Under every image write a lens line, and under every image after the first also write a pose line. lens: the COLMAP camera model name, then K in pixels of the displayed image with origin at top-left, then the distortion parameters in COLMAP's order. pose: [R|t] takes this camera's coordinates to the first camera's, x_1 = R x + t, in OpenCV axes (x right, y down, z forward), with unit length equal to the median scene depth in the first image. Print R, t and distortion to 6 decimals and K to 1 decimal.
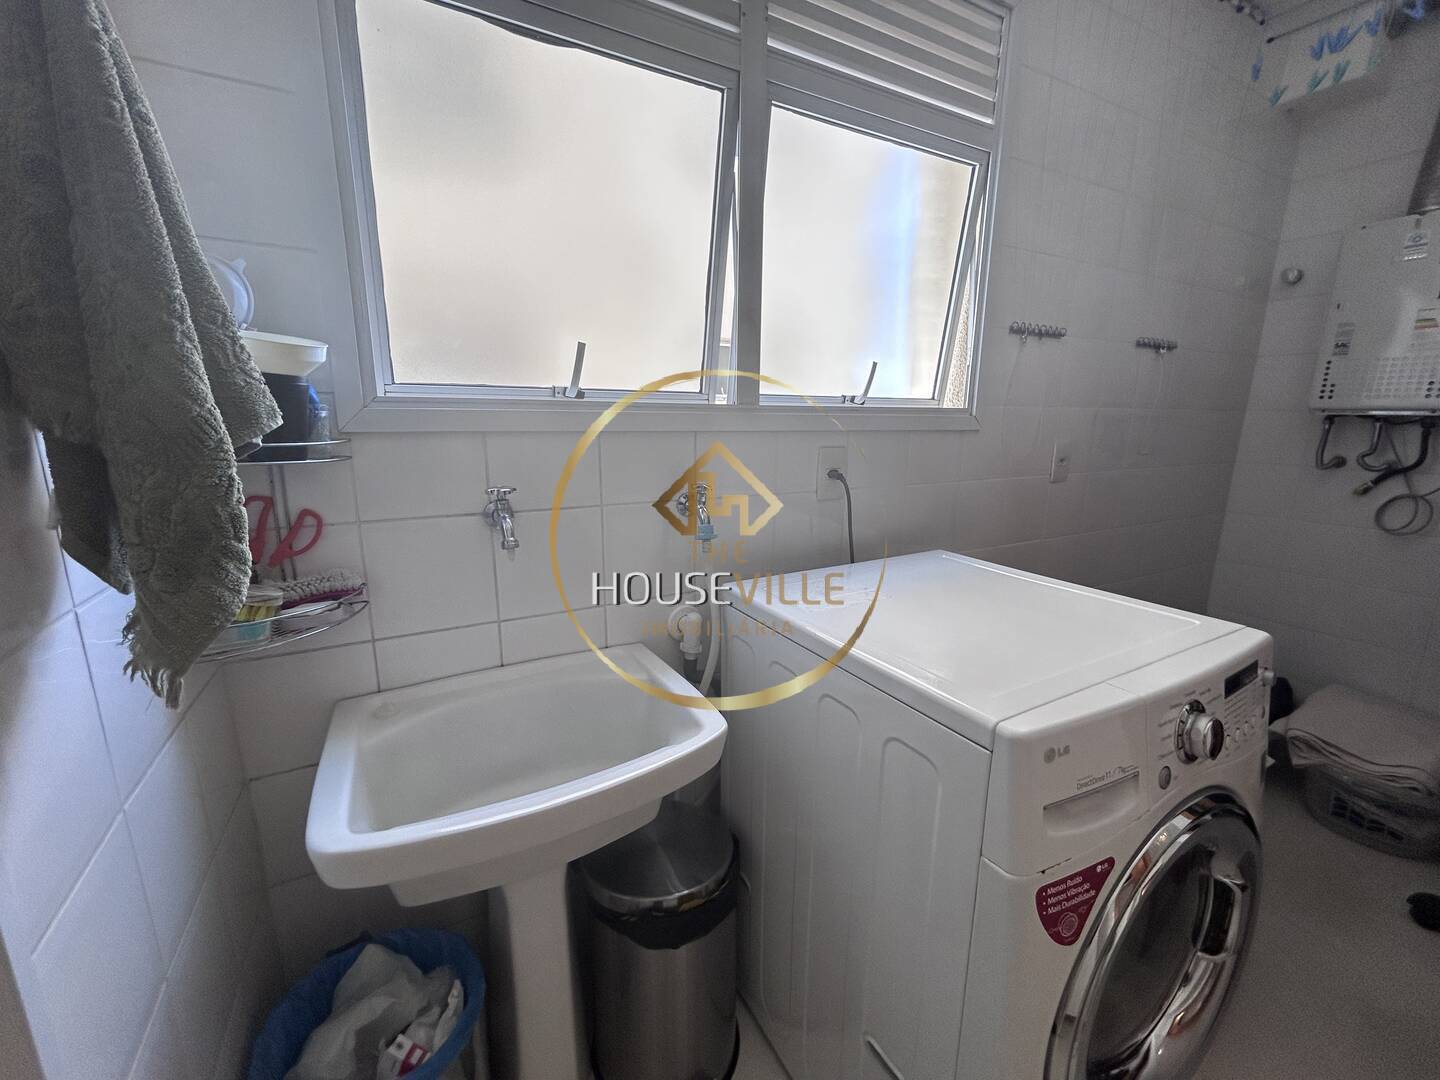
lens RADIAL K [[583.7, 0, 721.4], [0, 583.7, 537.3], [0, 0, 1]] dist [0.004120, -0.002226]
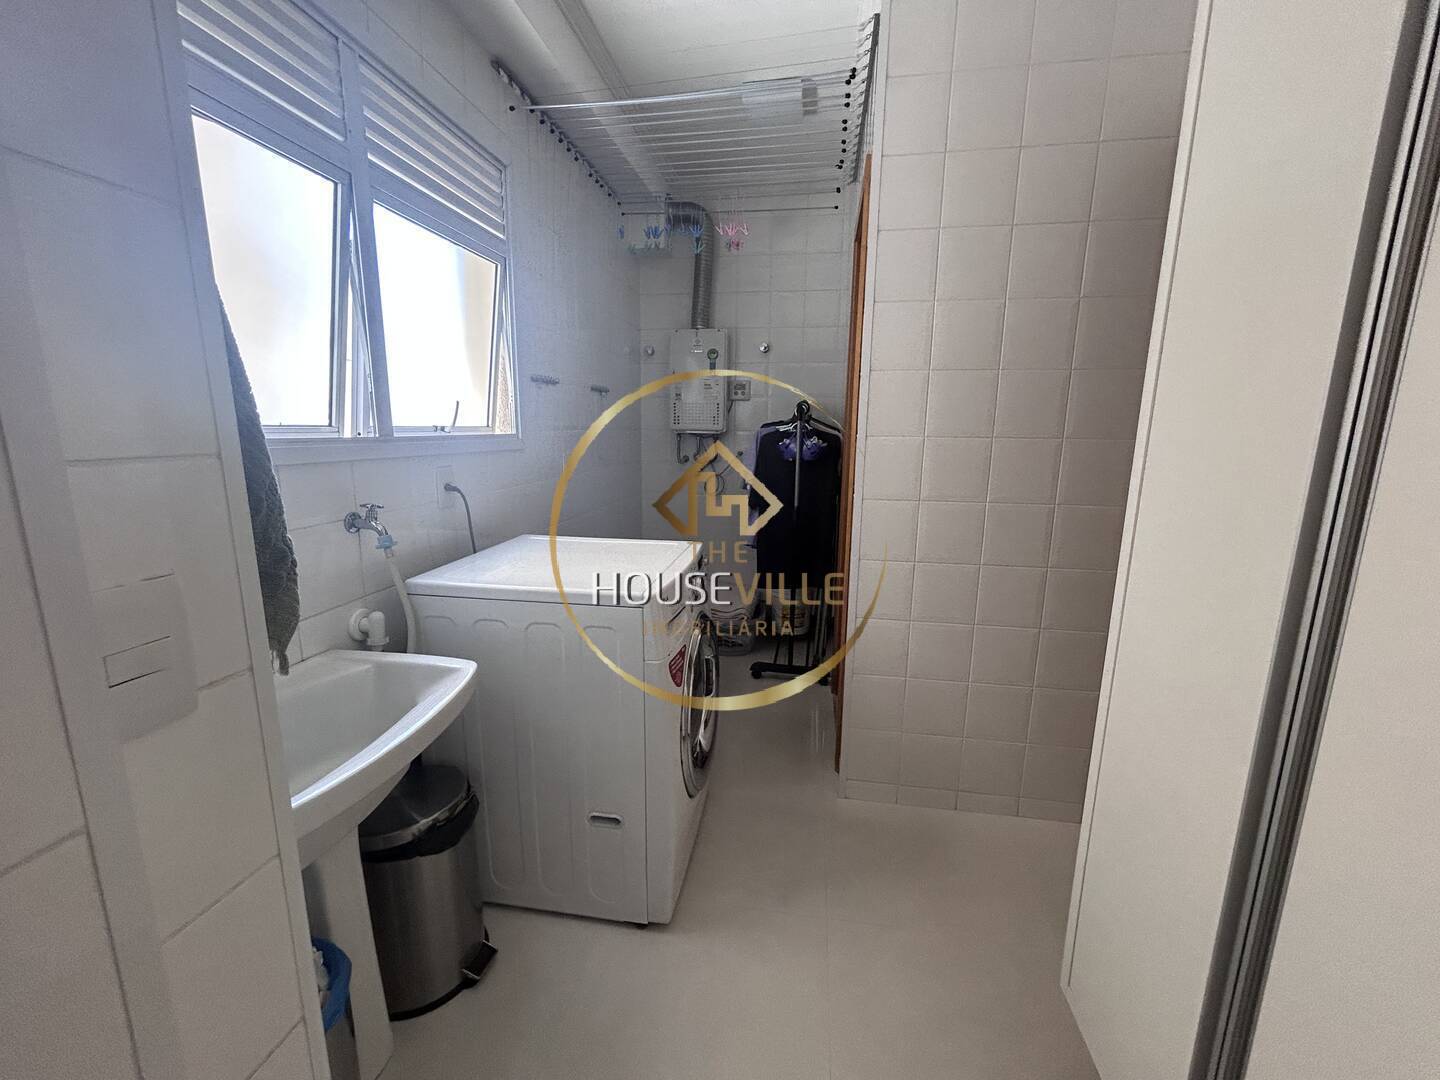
lens RADIAL K [[583.7, 0, 715.1], [0, 583.7, 539.4], [0, 0, 1]] dist [0.004120, -0.002226]
pose [[0.615901, -0.152377, 0.772947, -0.444937], [0.160696, 0.984789, 0.066093, 0.013867], [-0.771261, 0.083503, 0.631019, -0.252807]]
